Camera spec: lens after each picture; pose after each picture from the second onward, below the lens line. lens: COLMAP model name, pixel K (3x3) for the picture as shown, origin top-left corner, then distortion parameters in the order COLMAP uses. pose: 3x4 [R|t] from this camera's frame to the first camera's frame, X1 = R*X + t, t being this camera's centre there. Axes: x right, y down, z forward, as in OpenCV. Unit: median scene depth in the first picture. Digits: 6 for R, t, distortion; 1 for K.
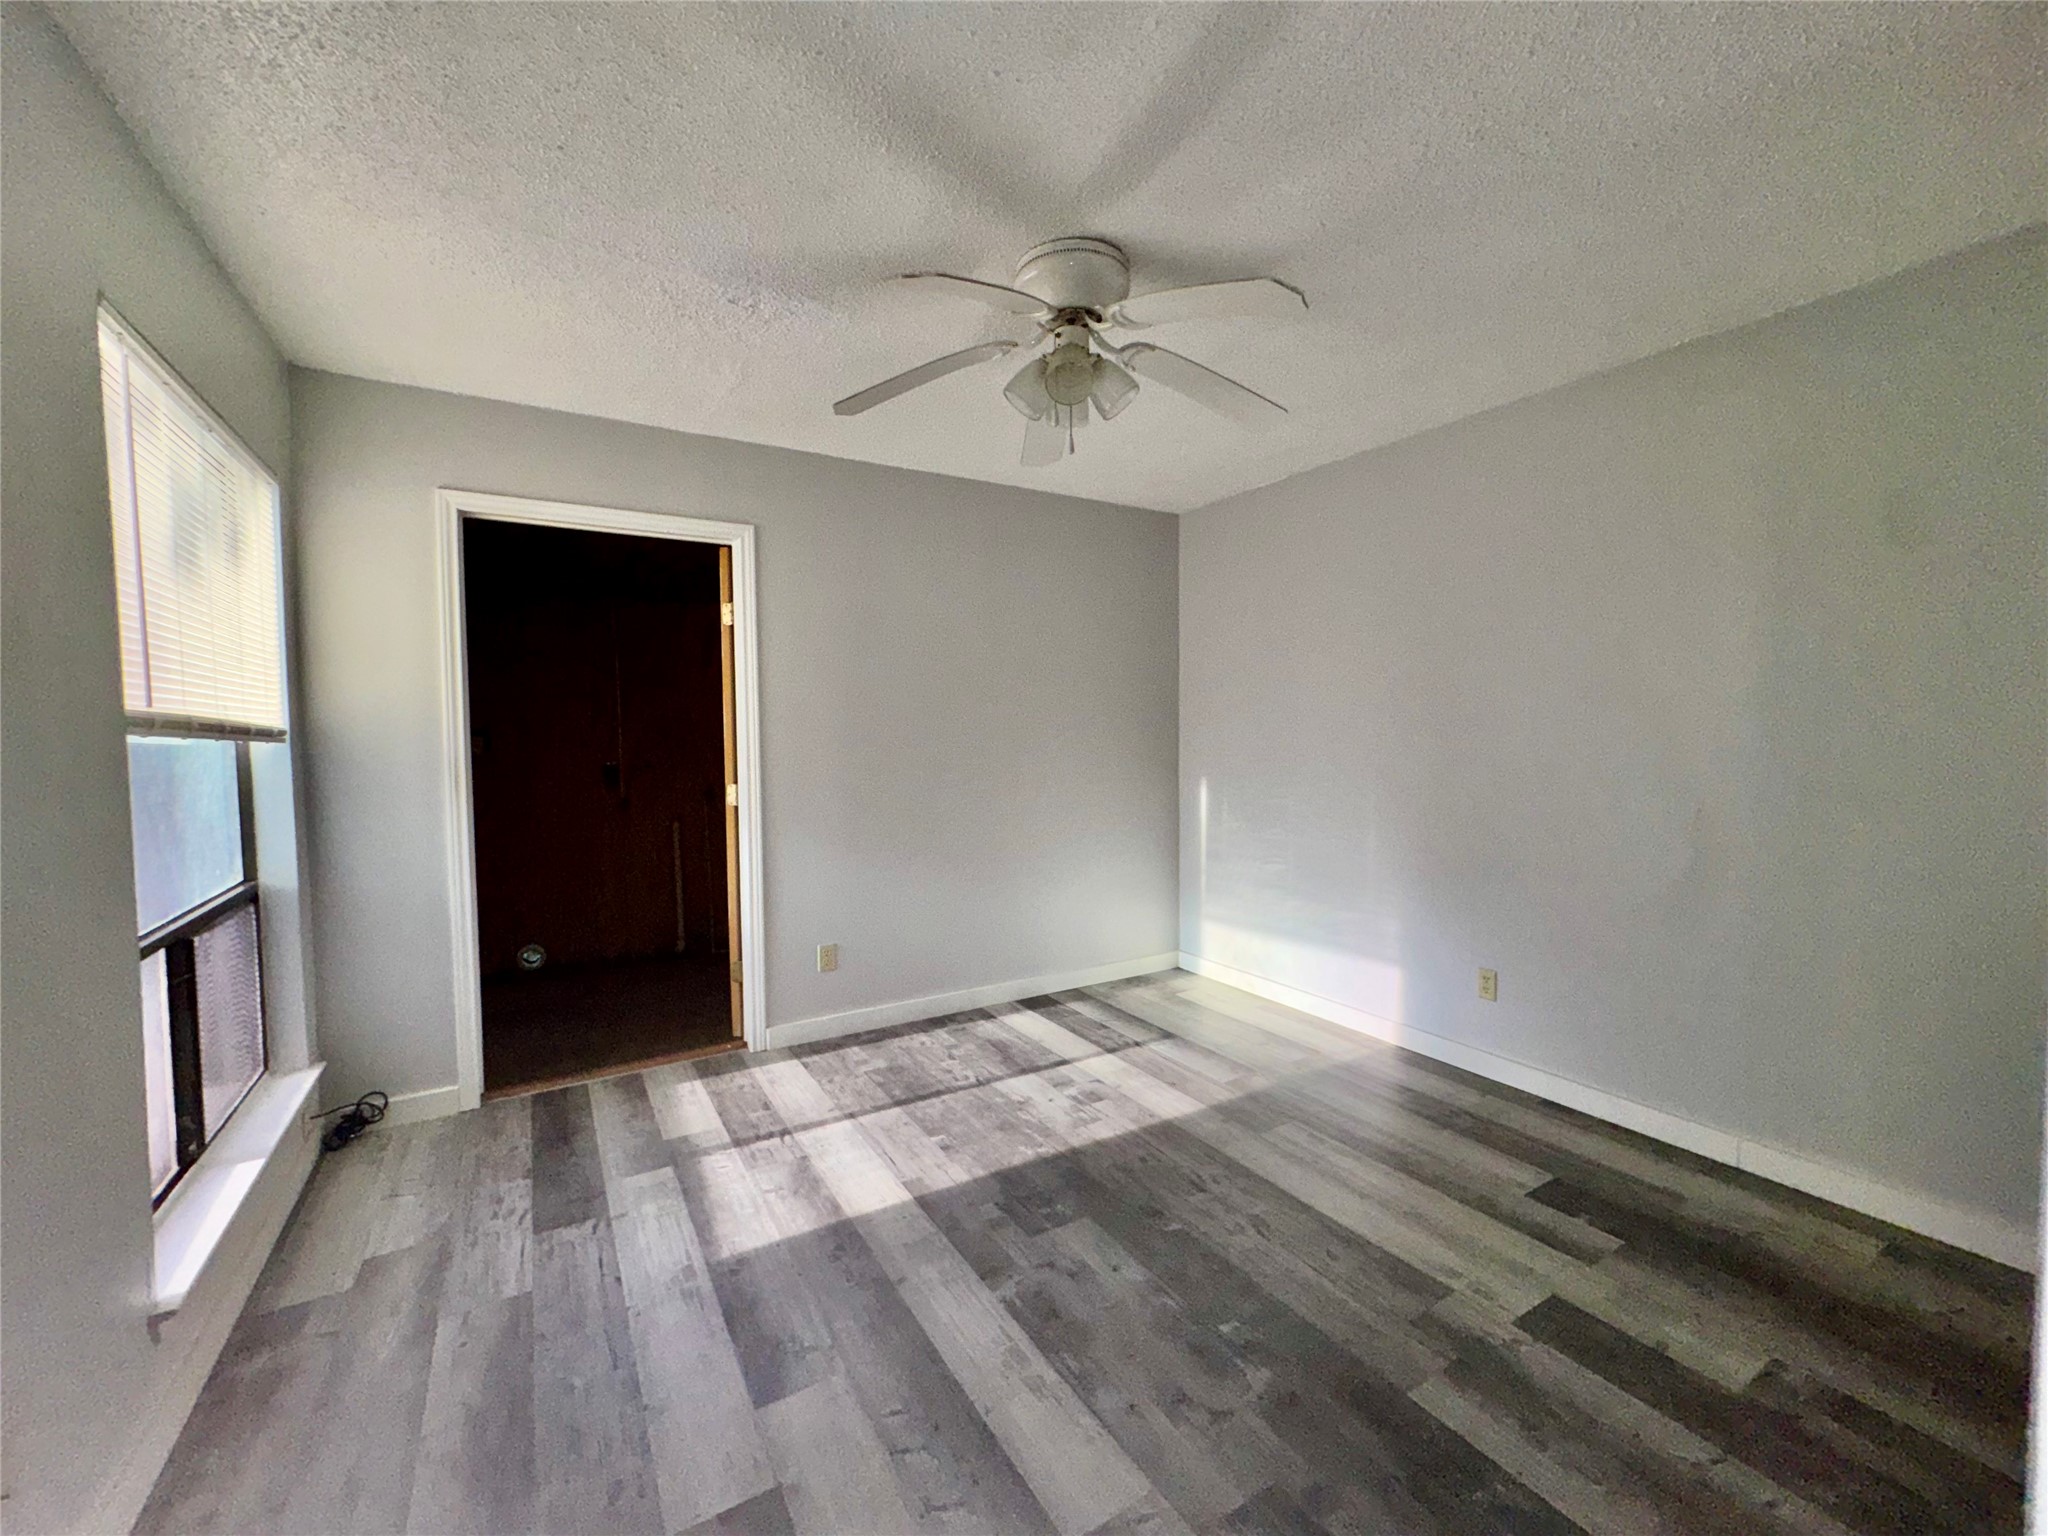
lens RADIAL K [[829.0, 0, 1021.7], [0, 829.0, 762.0], [0, 0, 1]] dist [0.000588, 0.000324]
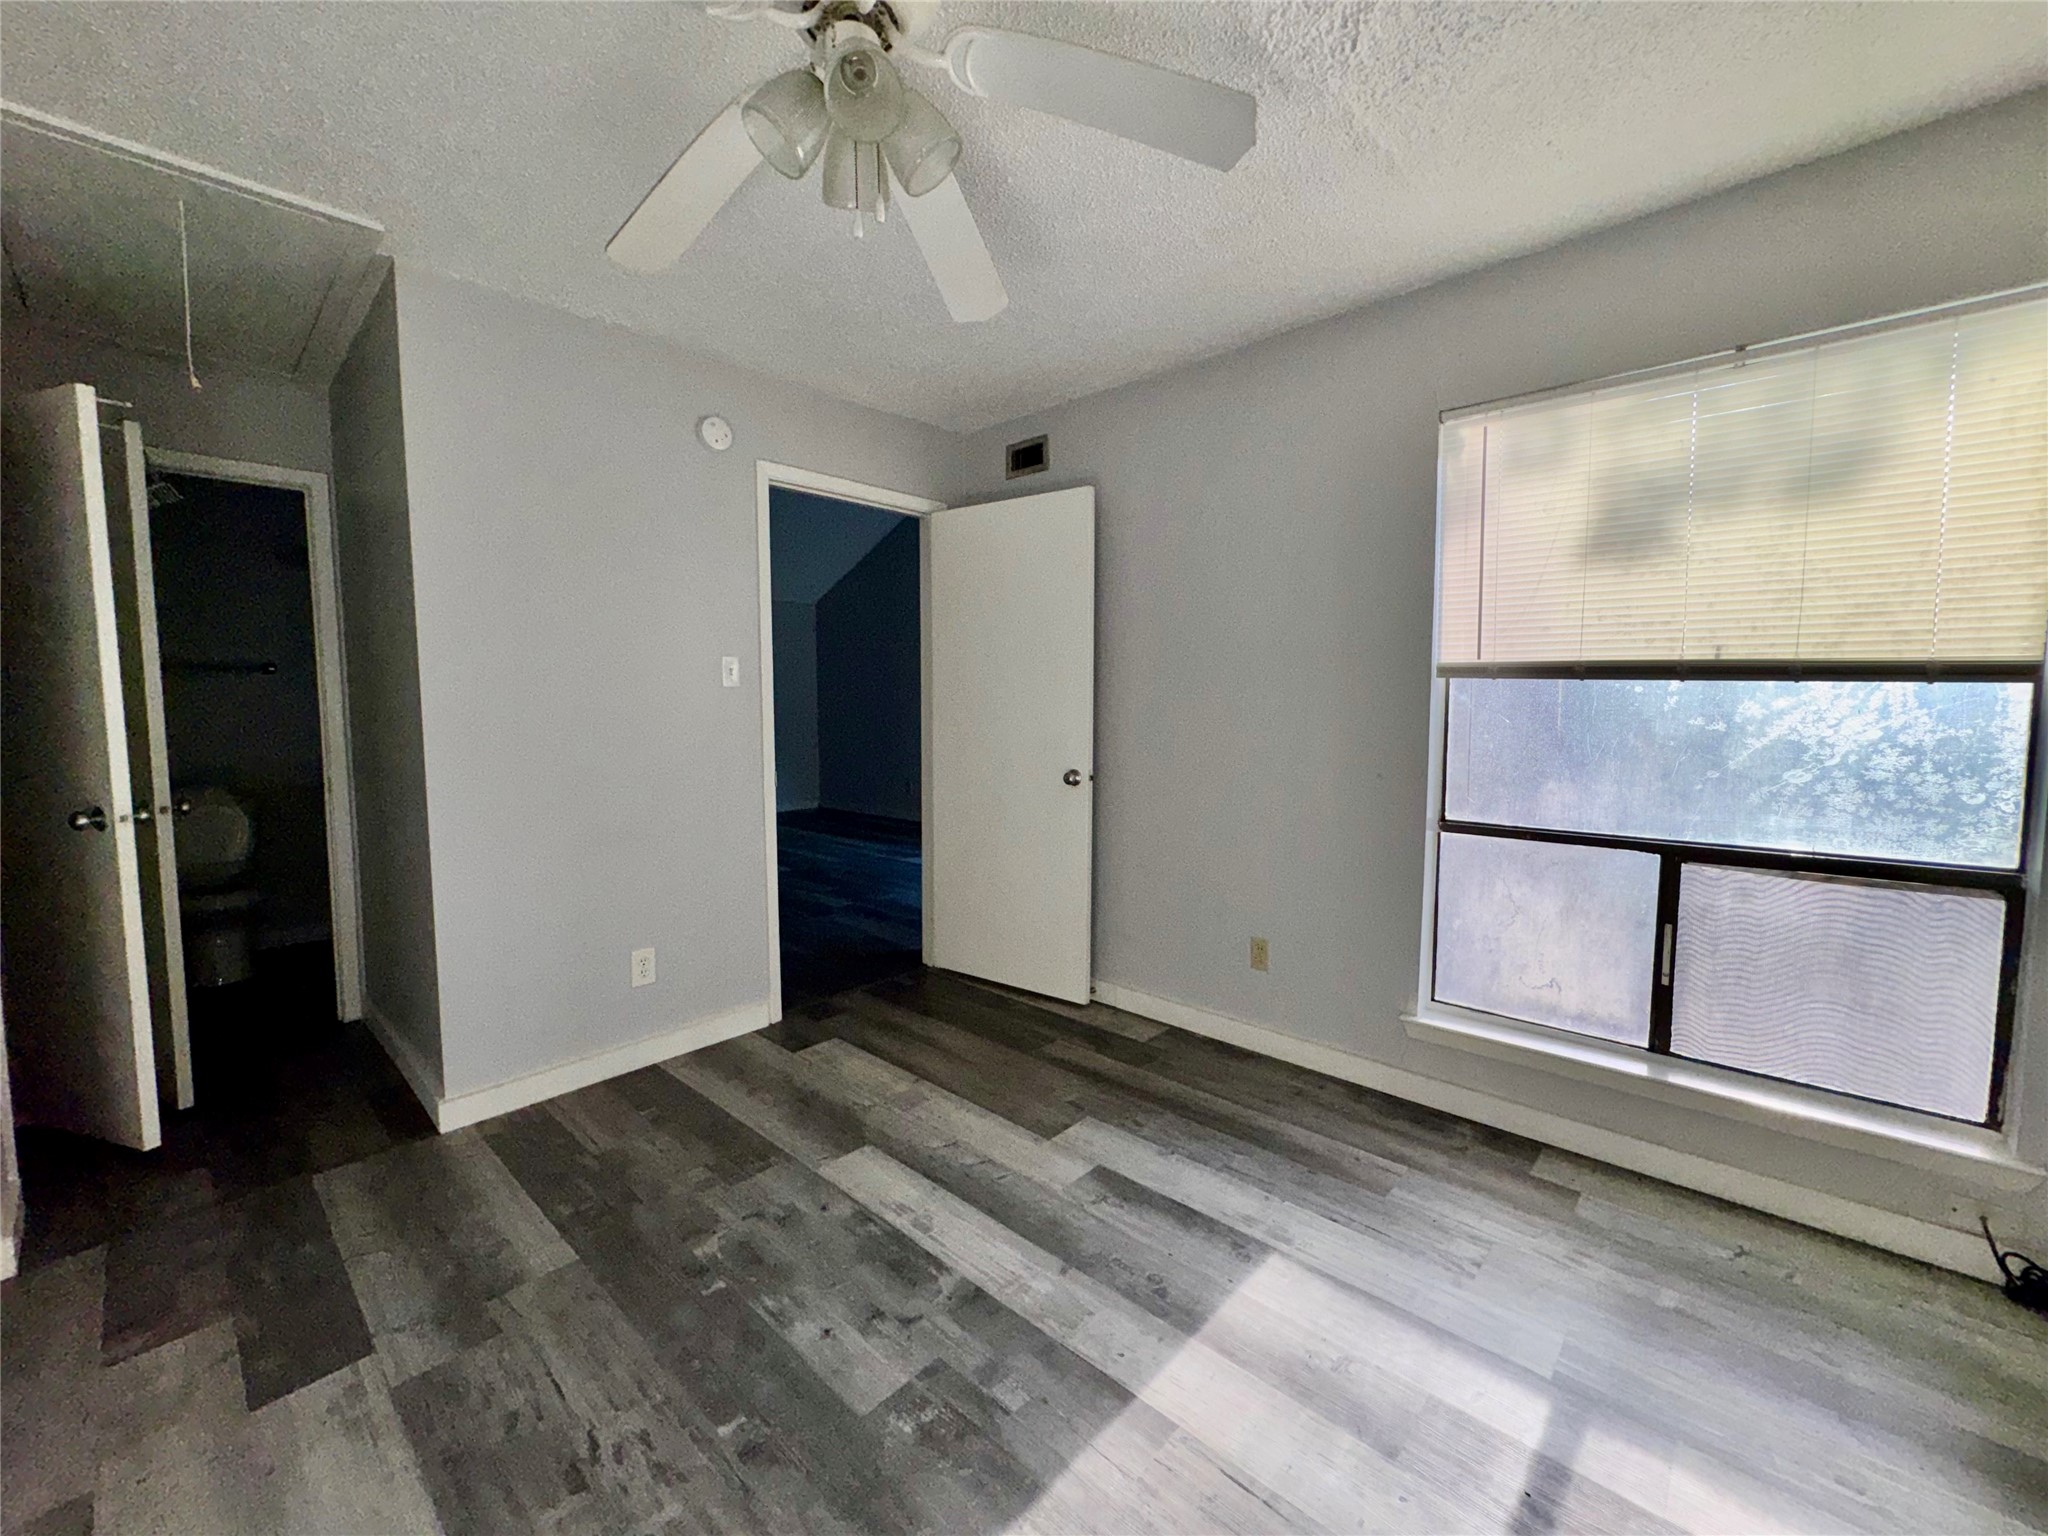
lens RADIAL K [[813.1, 0, 1026.4], [0, 813.1, 765.2], [0, 0, 1]] dist [-0.010173, 0.000171]
pose [[-0.958750, 0.037027, -0.281829, 0.121188], [0.002353, 0.992479, 0.122390, -0.043812], [0.284241, 0.116678, -0.951627, 1.664480]]
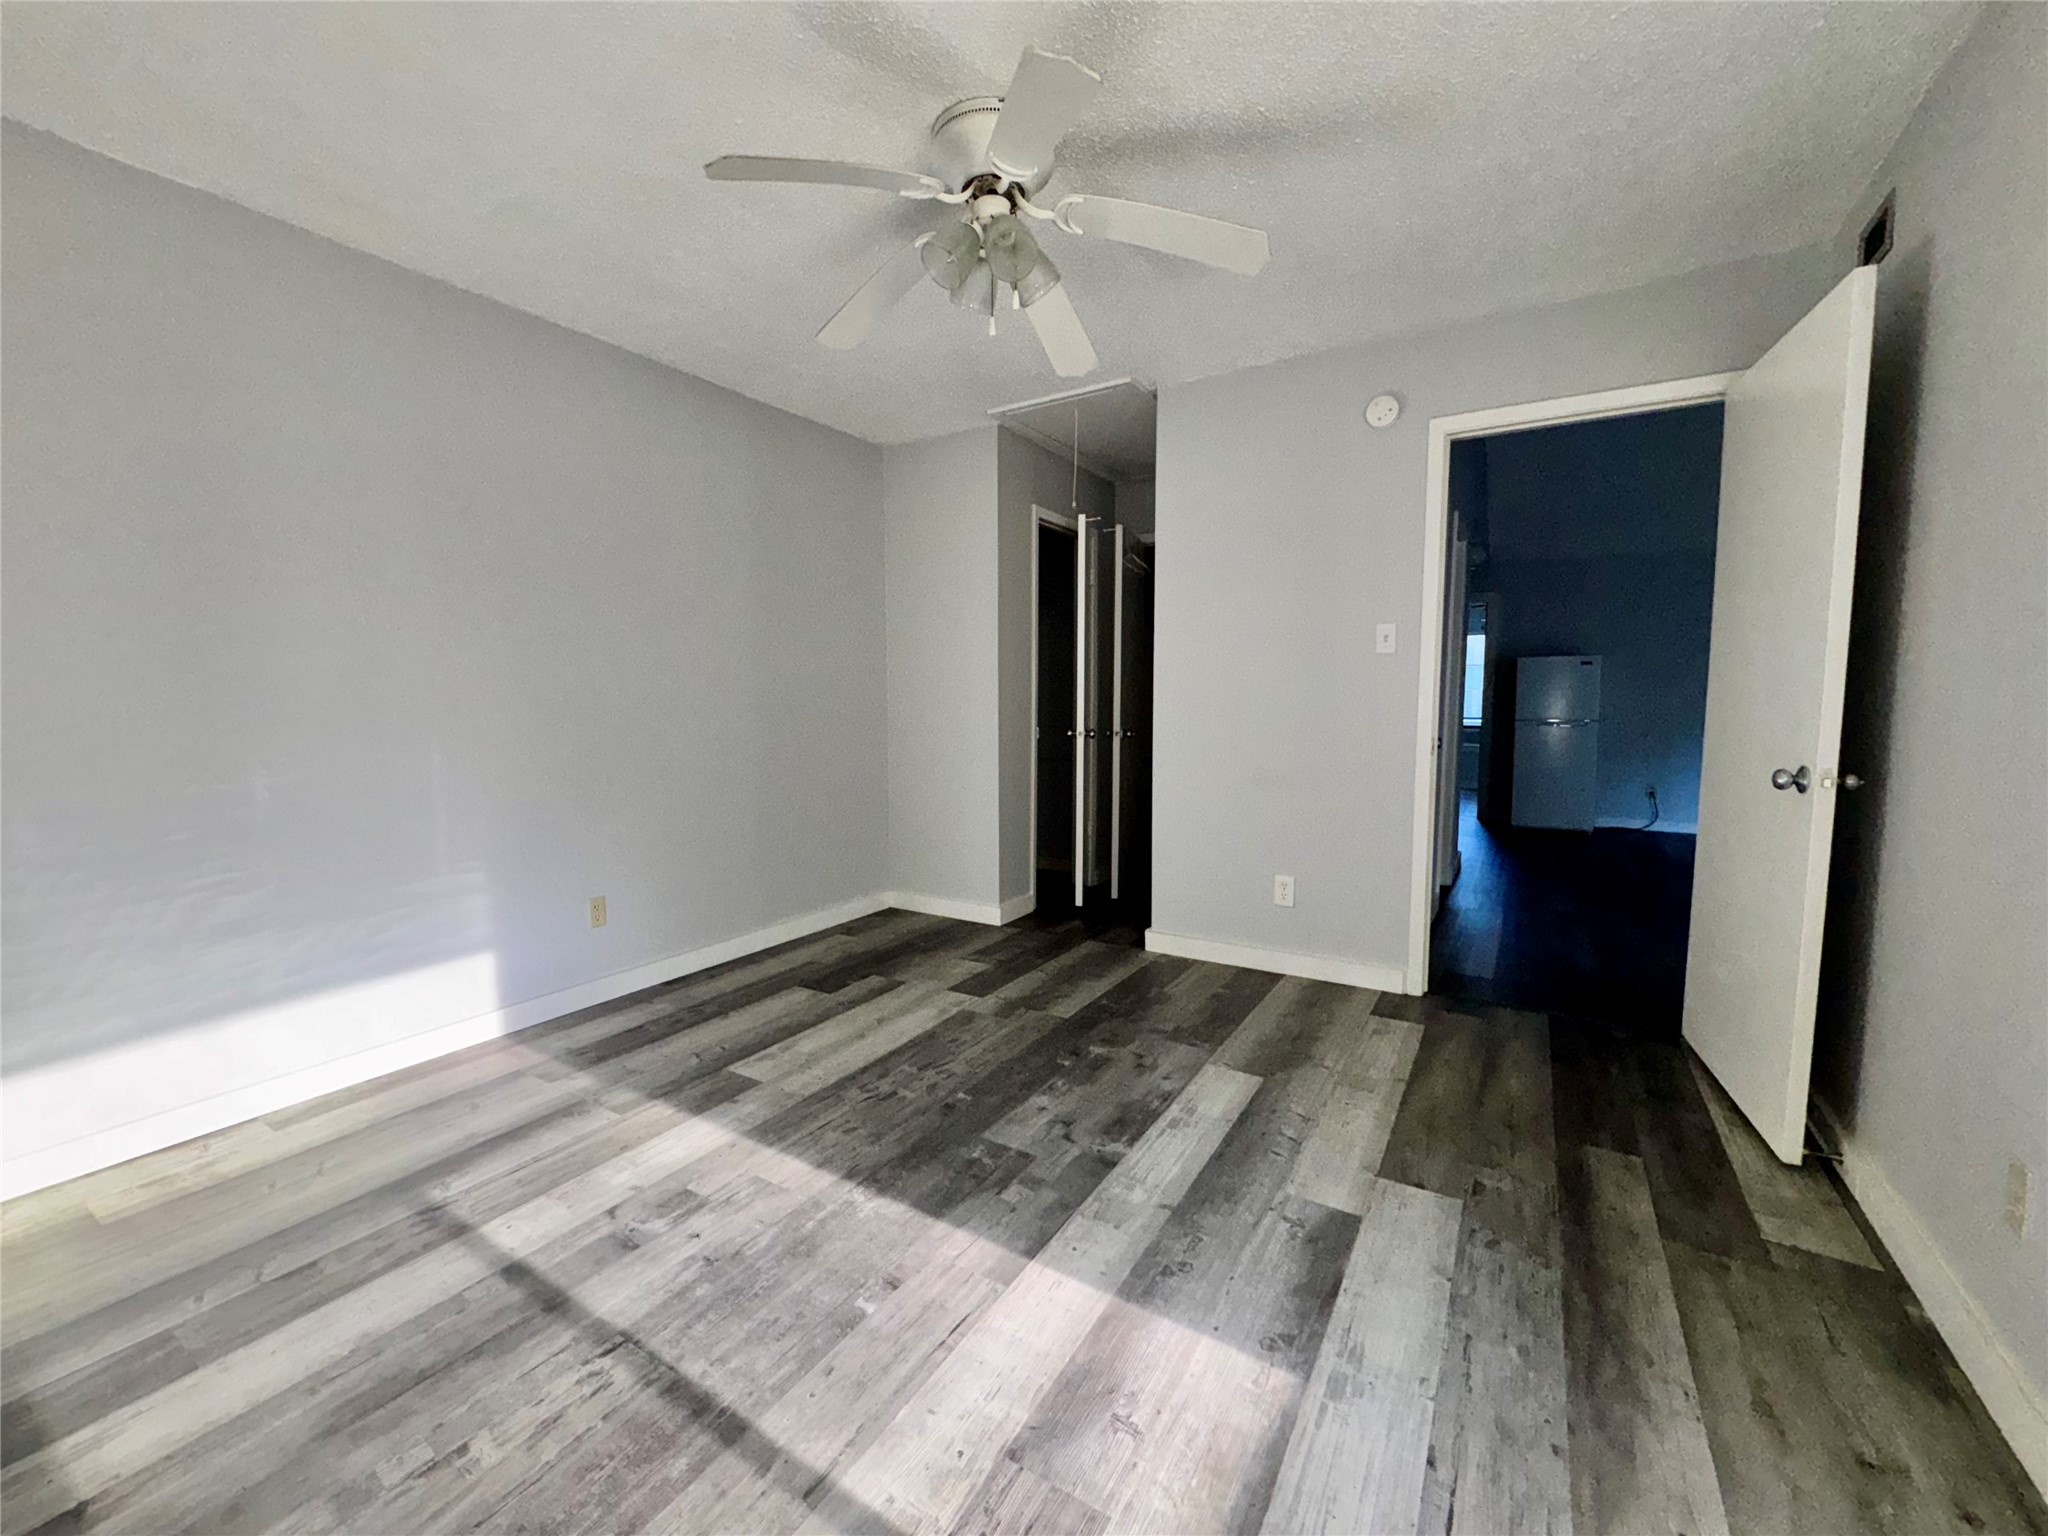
lens RADIAL K [[816.4, 0, 1023.2], [0, 816.4, 763.2], [0, 0, 1]] dist [-0.002324, -0.000193]
pose [[-0.457951, -0.060578, 0.886911, -0.809528], [0.045291, 0.994790, 0.091333, 0.026080], [-0.887823, 0.081995, -0.452822, 1.422359]]
